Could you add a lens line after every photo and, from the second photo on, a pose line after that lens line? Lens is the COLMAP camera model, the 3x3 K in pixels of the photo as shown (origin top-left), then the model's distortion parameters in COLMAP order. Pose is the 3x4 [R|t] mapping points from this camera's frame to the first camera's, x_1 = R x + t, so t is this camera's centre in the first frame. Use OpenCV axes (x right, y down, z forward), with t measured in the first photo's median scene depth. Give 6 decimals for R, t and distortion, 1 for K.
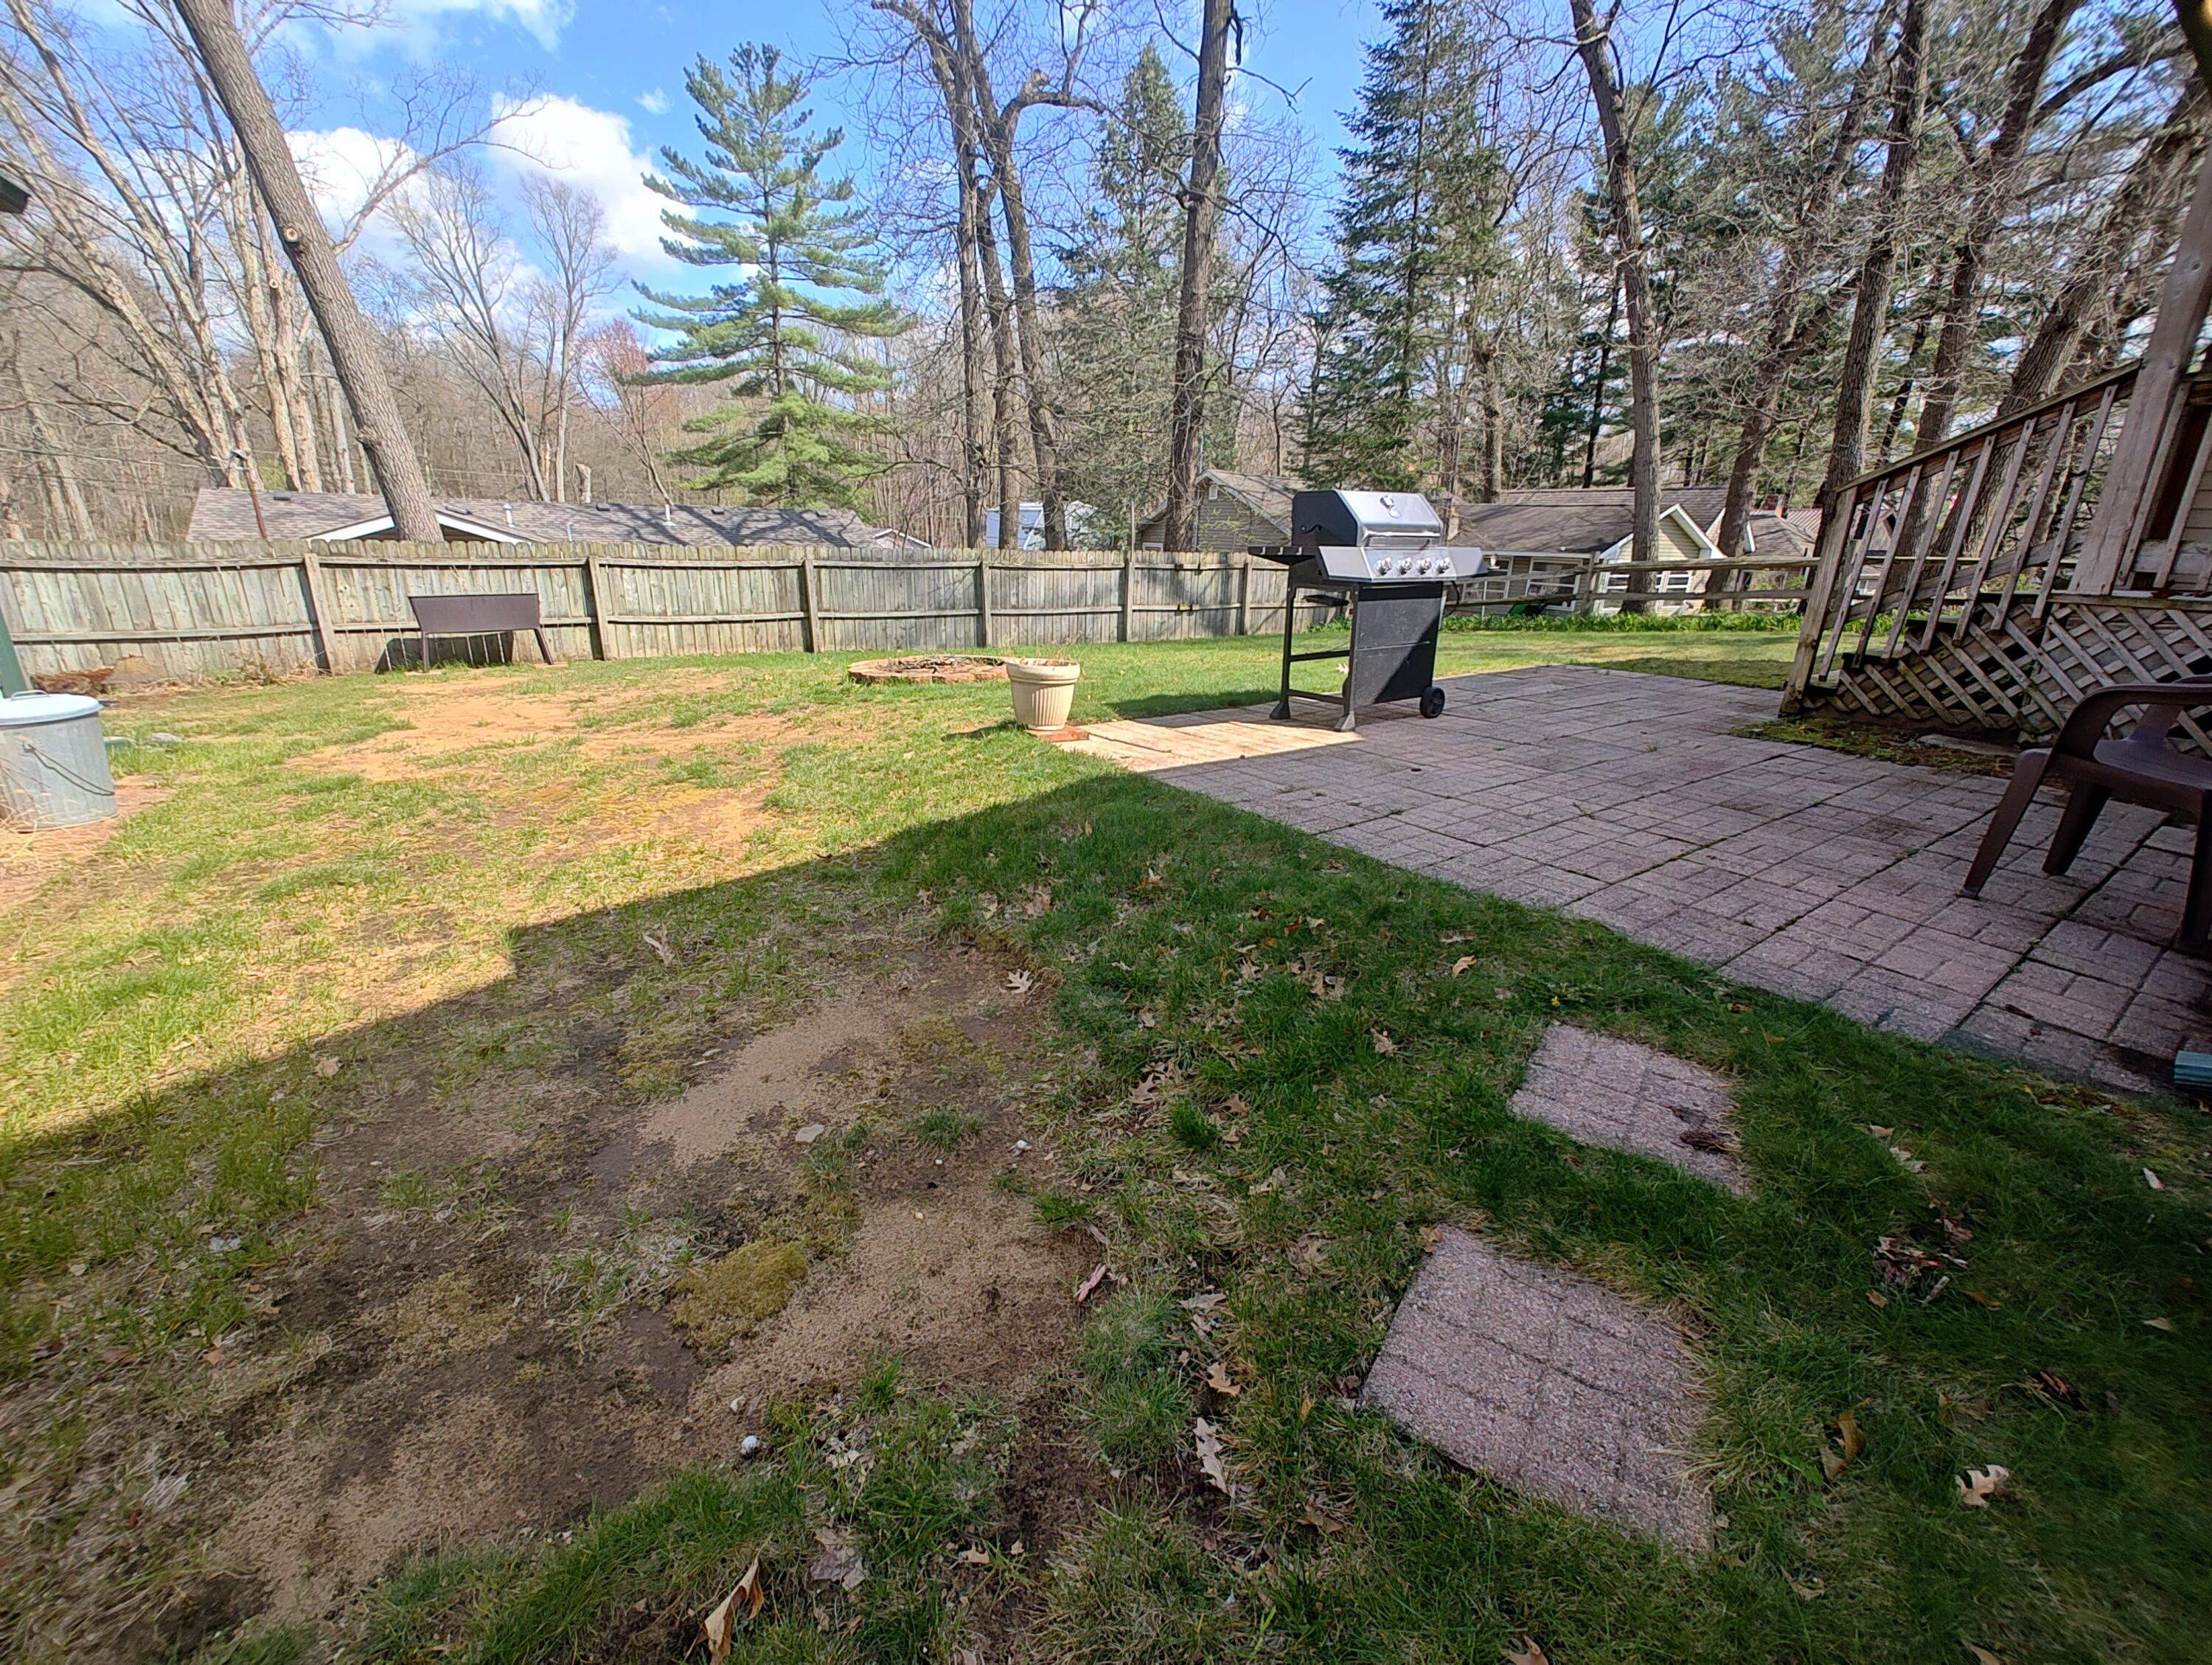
lens RADIAL K [[912.7, 0, 1104.9], [0, 912.7, 823.6], [0, 0, 1]] dist [0.000416, -0.000099]
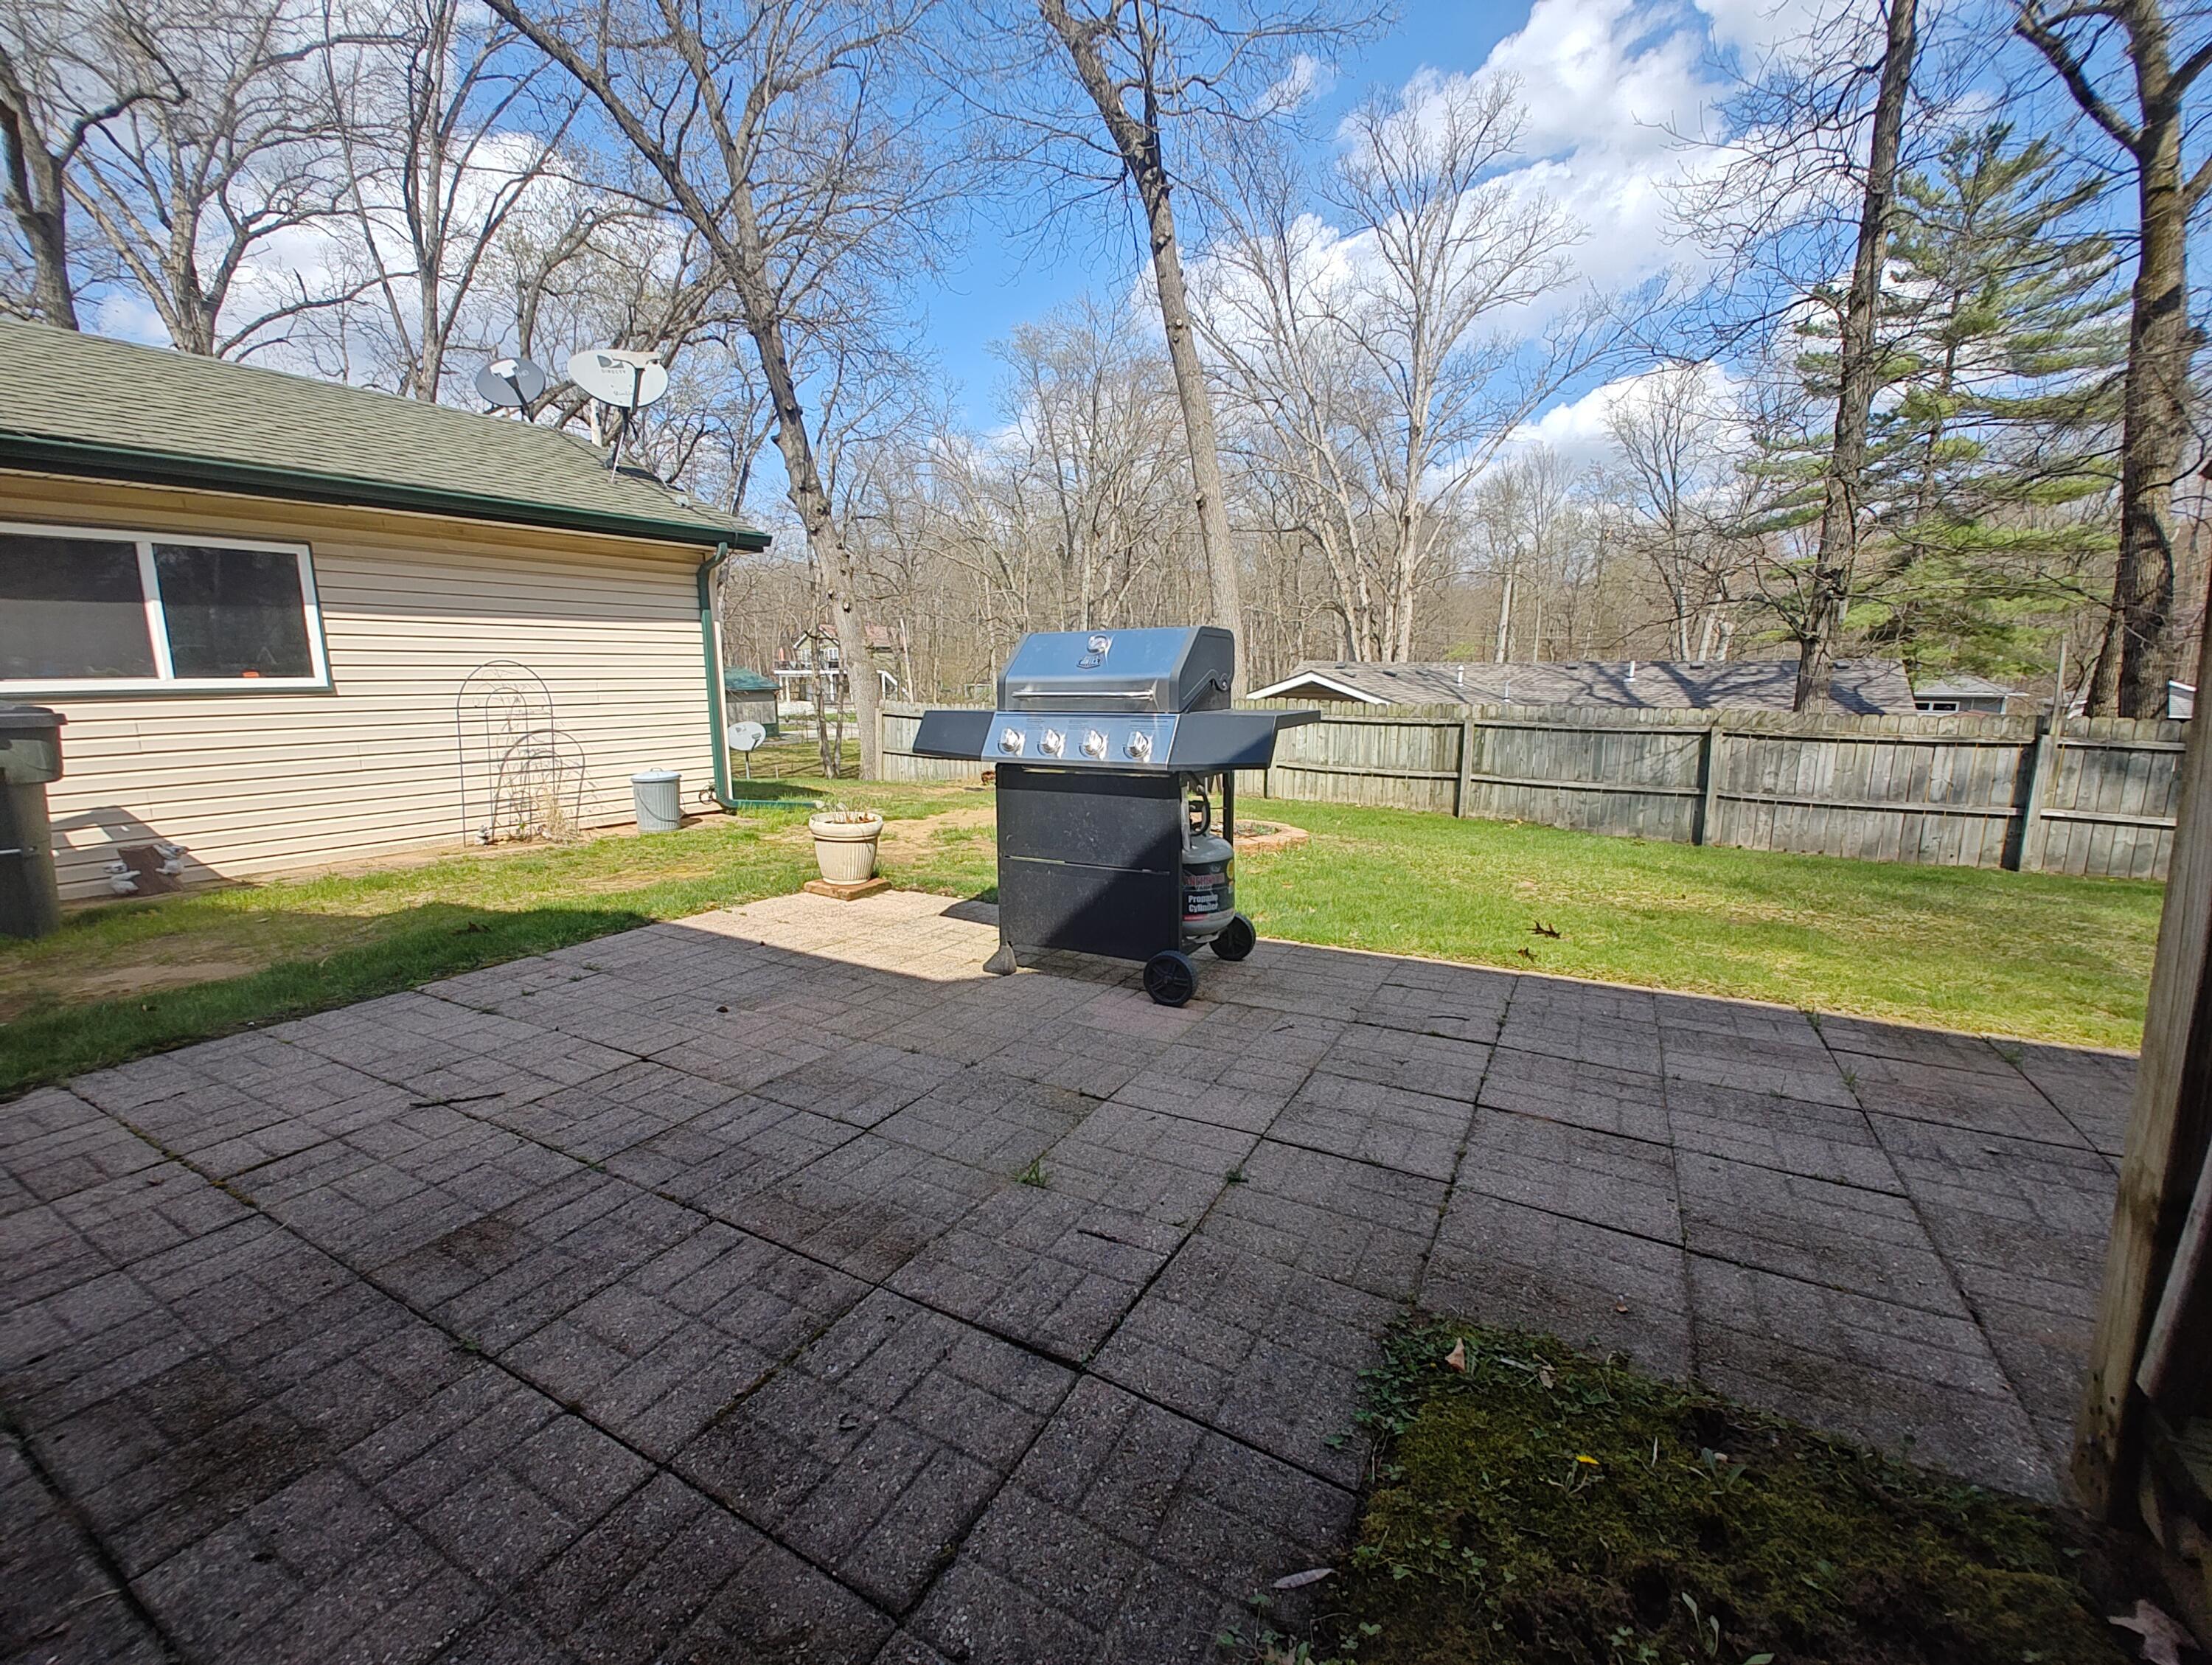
lens RADIAL K [[912.7, 0, 1104.9], [0, 912.7, 823.6], [0, 0, 1]] dist [0.000416, -0.000099]
pose [[0.423876, 0.126020, -0.896910, 0.385288], [-0.268642, 0.963204, 0.008376, -0.101412], [0.864963, 0.237398, 0.442133, 0.317440]]
